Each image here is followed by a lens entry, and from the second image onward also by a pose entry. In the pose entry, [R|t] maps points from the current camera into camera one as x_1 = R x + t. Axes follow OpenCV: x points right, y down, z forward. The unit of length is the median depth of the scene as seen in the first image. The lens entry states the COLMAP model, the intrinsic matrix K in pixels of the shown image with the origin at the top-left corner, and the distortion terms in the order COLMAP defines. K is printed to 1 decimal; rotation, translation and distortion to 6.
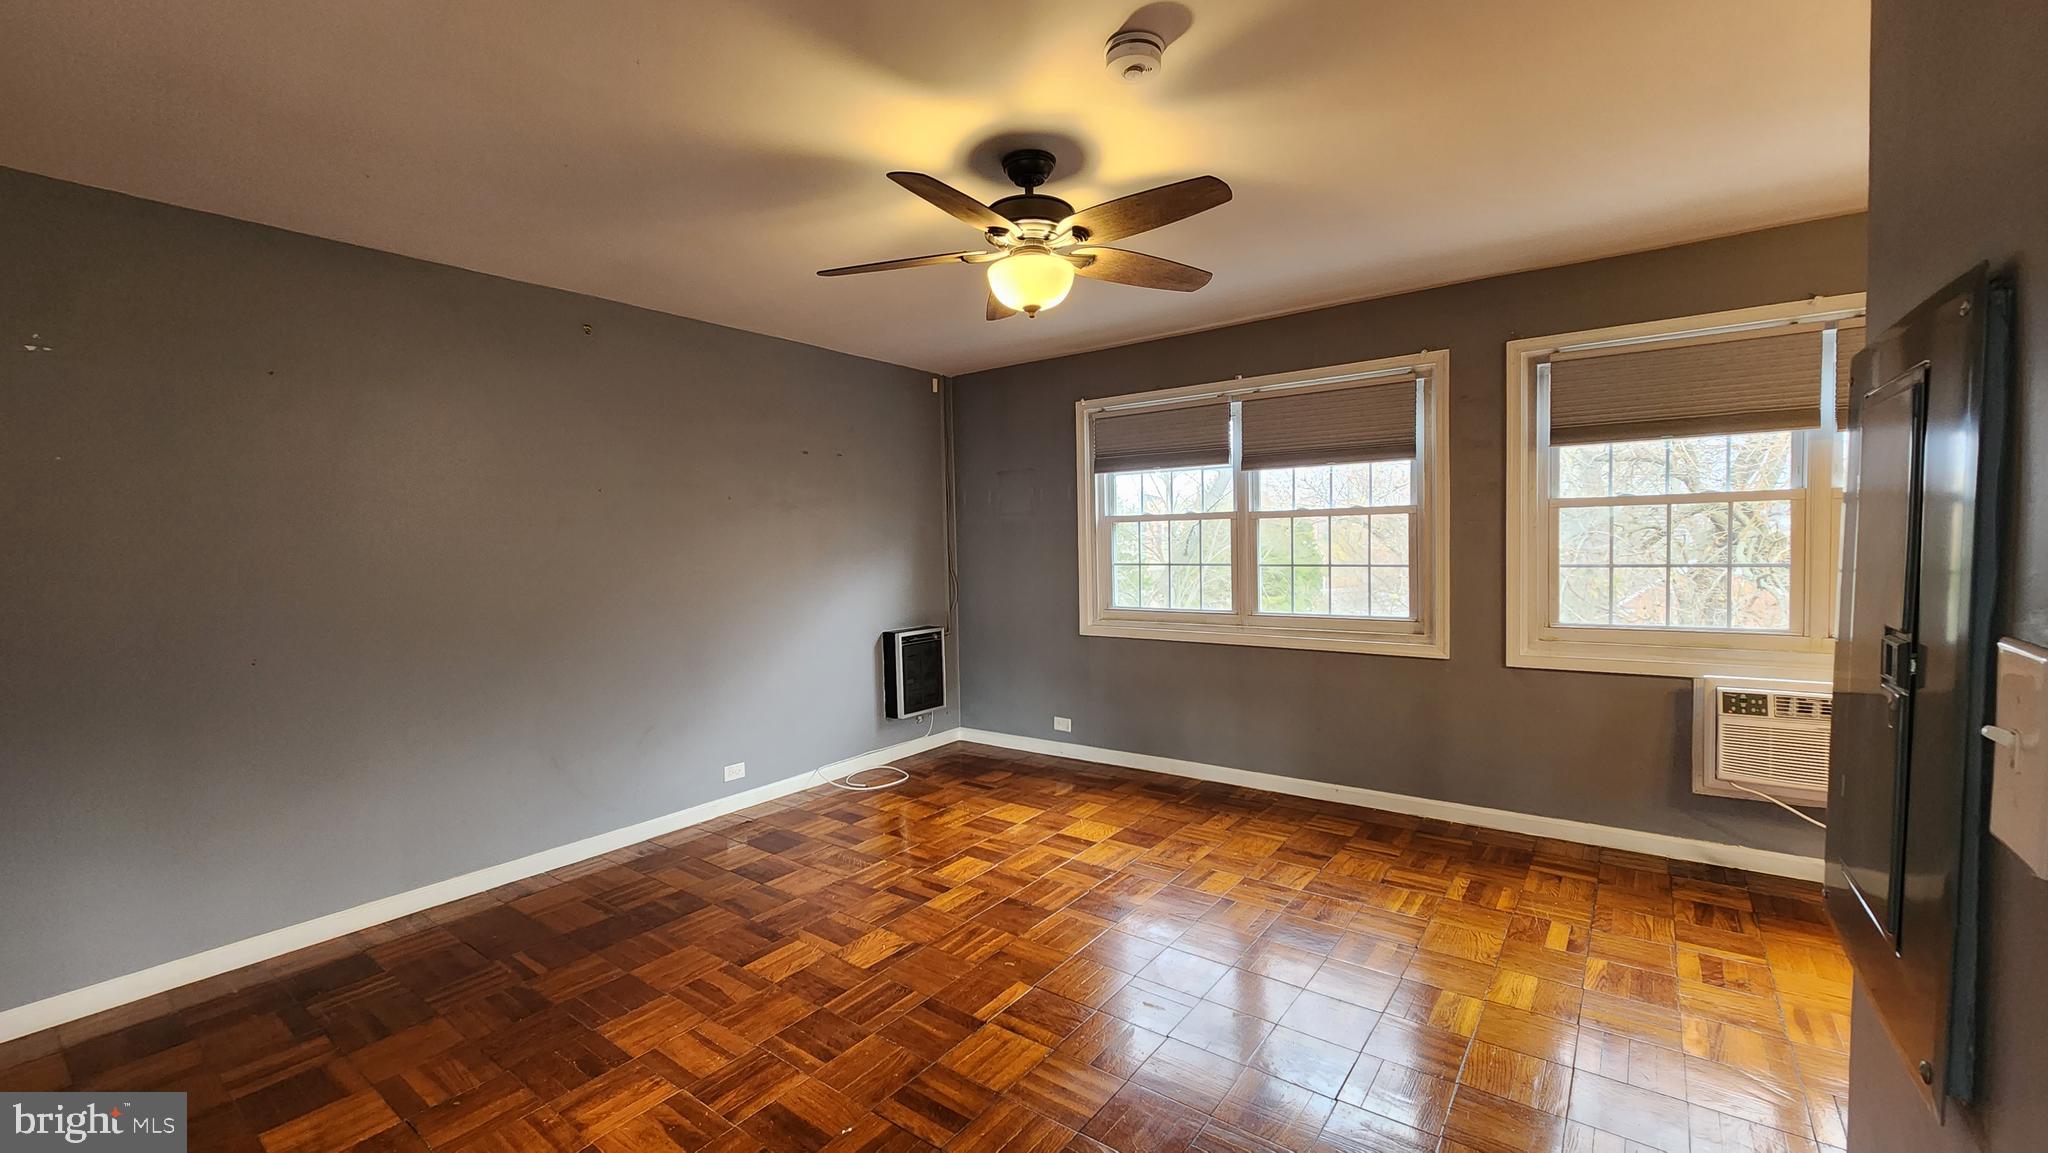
lens RADIAL K [[833.1, 0, 1018.5], [0, 833.1, 581.3], [0, 0, 1]] dist [0.005507, -0.001442]
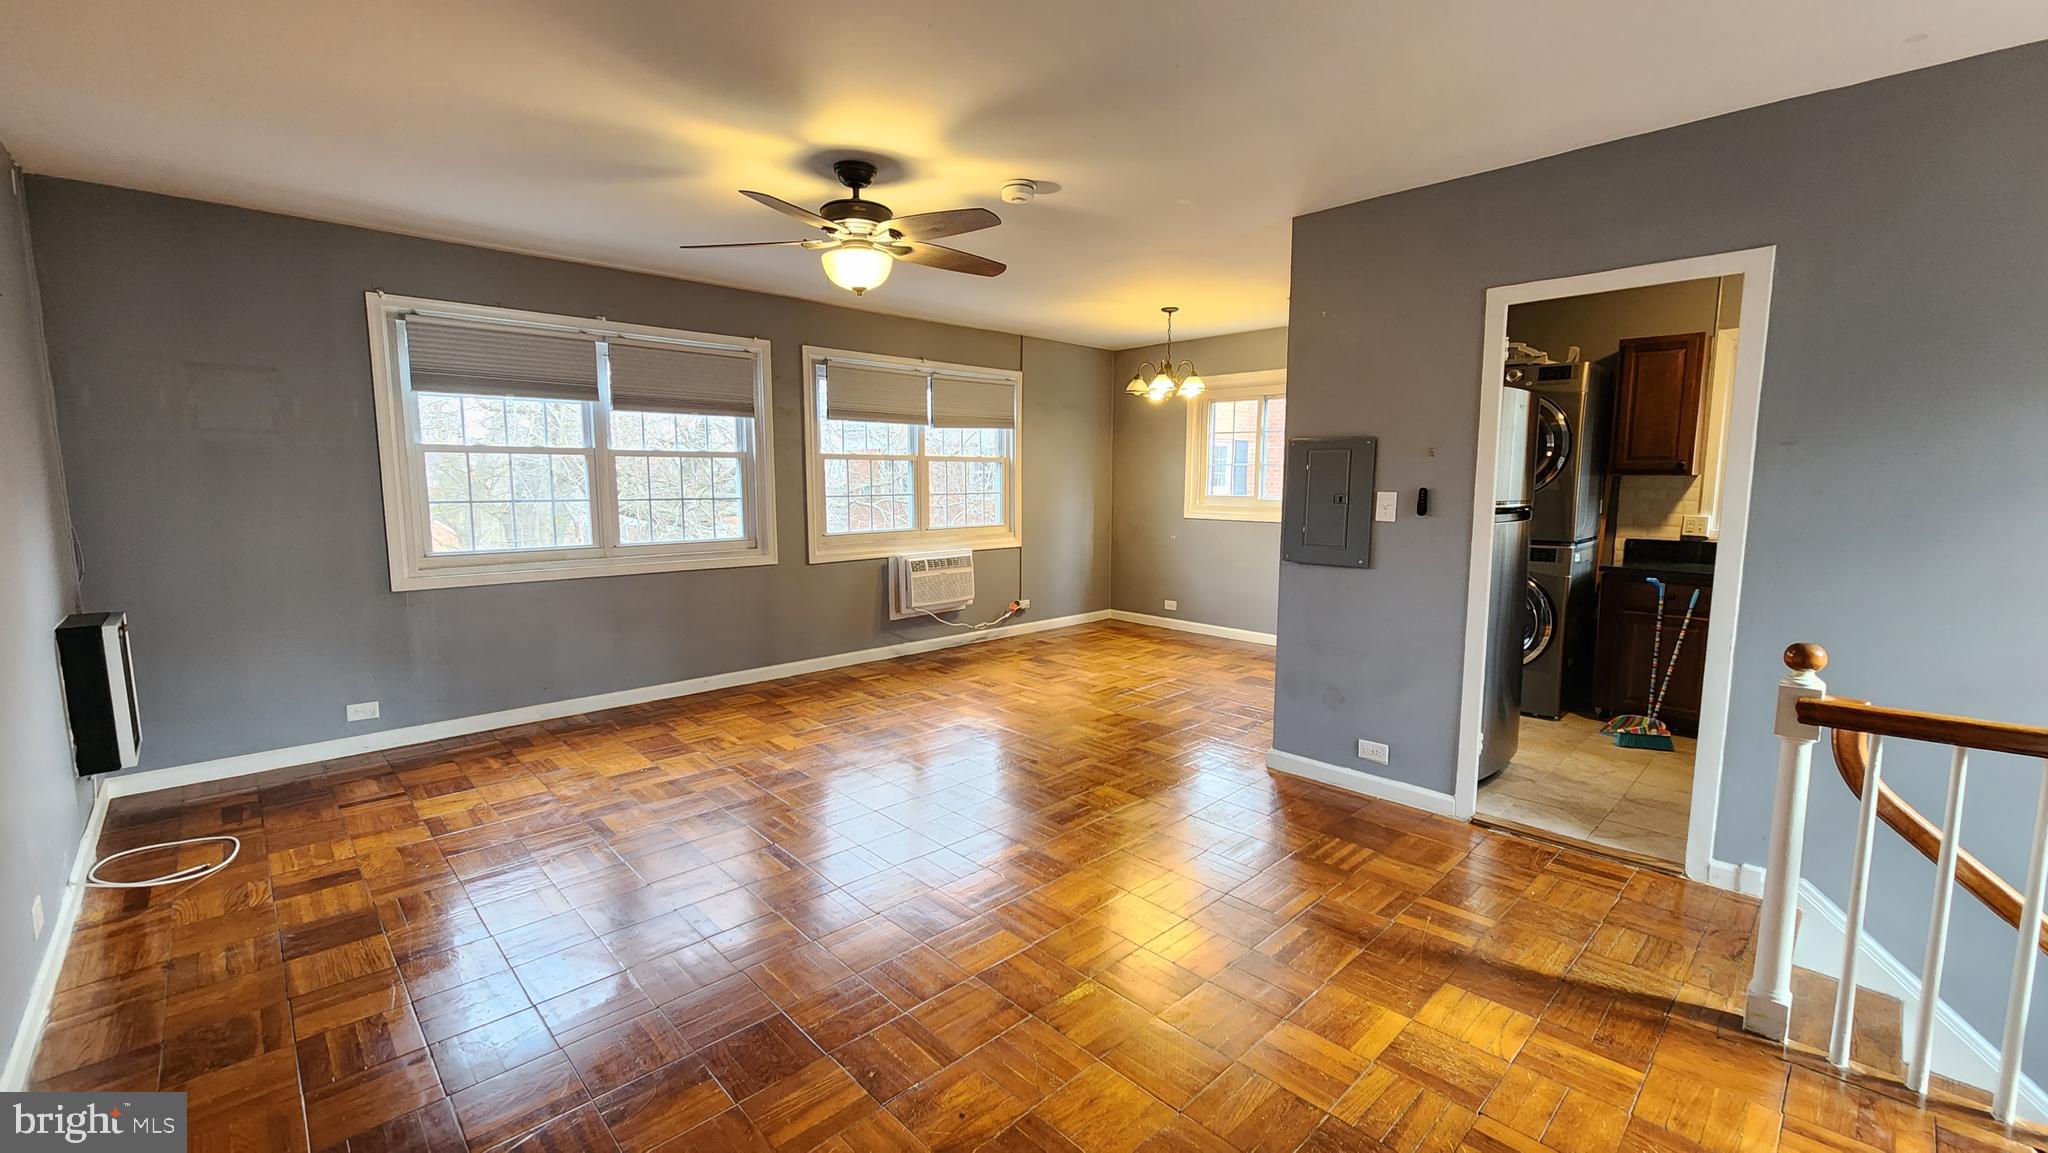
lens RADIAL K [[833.1, 0, 1017.2], [0, 833.1, 577.2], [0, 0, 1]] dist [0.005507, -0.001442]
pose [[0.164376, -0.097739, 0.981544, -0.793667], [0.042018, 0.994869, 0.092029, 0.002780], [-0.985502, 0.026115, 0.167639, 0.360703]]
